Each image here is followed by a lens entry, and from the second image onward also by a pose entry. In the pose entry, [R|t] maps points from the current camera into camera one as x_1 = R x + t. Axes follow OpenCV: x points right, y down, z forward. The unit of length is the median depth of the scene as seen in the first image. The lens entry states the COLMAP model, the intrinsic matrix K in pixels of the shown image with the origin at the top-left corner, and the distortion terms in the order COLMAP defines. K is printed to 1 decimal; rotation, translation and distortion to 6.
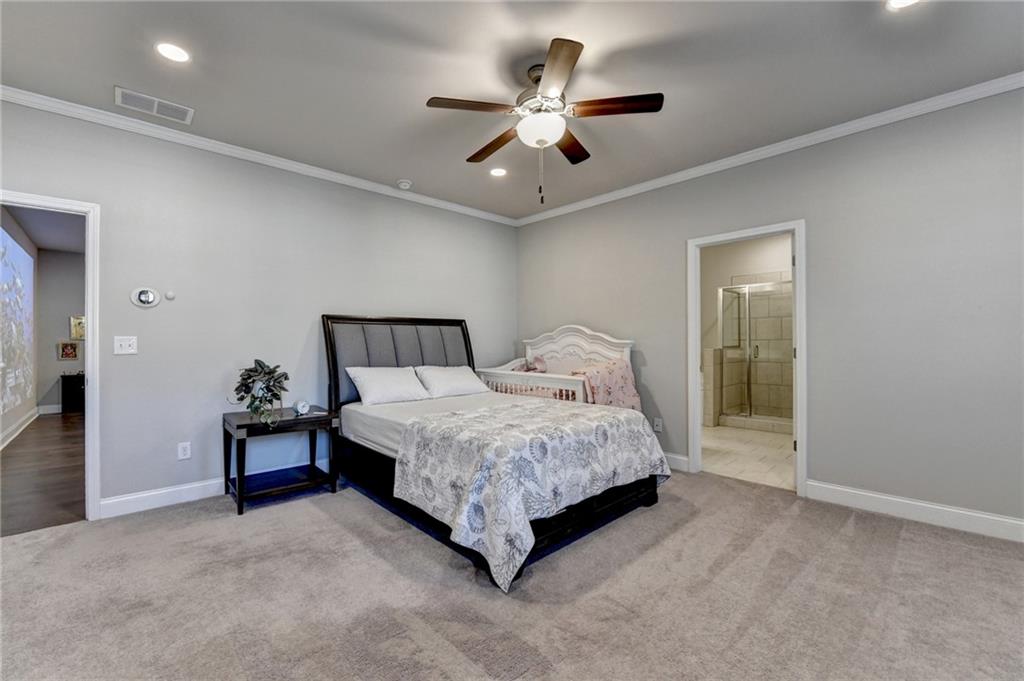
lens RADIAL K [[428.6, 0, 529.8], [0, 428.6, 339.5], [0, 0, 1]] dist [-0.026341, 0.000196]
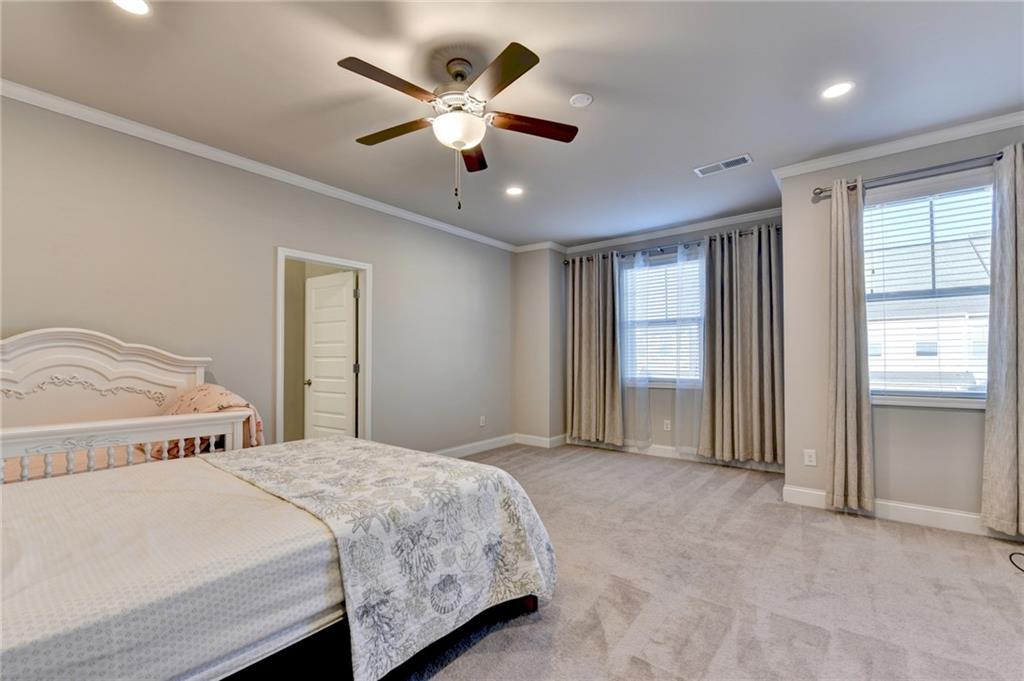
lens RADIAL K [[423.3, 0, 508.9], [0, 423.3, 346.0], [0, 0, 1]] dist [-0.027604, 0.000179]
pose [[-0.113882, 0.030692, 0.993020, -0.844275], [-0.004435, 0.999497, -0.031401, 0.004876], [-0.993484, -0.007980, -0.113688, 0.953259]]
